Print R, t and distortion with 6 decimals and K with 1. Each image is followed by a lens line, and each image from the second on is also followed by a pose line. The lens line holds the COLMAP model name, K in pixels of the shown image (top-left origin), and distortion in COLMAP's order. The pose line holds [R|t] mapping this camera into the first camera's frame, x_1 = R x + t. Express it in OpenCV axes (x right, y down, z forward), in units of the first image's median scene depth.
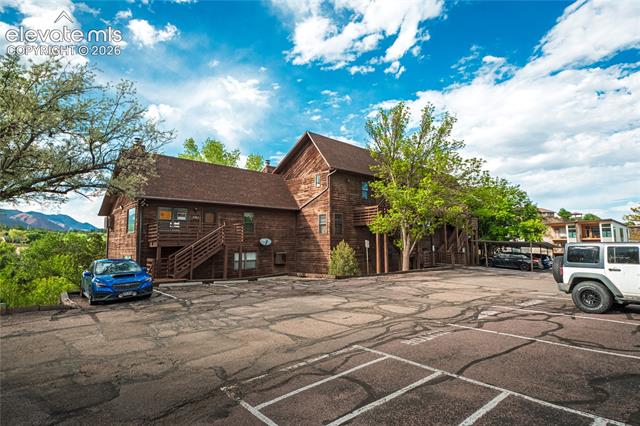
lens RADIAL K [[343.7, 0, 320.0], [0, 343.7, 213.0], [0, 0, 1]] dist [0.040444, -0.046278]
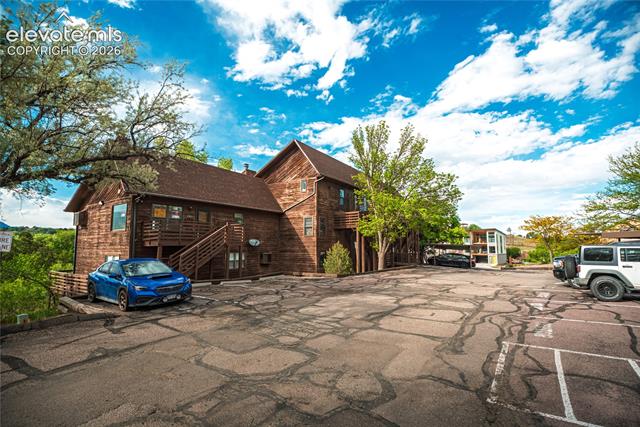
lens RADIAL K [[304.5, 0, 320.9], [0, 304.5, 210.6], [0, 0, 1]] dist [0.027003, -0.028812]
pose [[0.972184, 0.036228, 0.231398, -0.168210], [-0.030043, 0.999092, -0.030198, 0.009319], [-0.232282, 0.022406, 0.972390, 0.059059]]
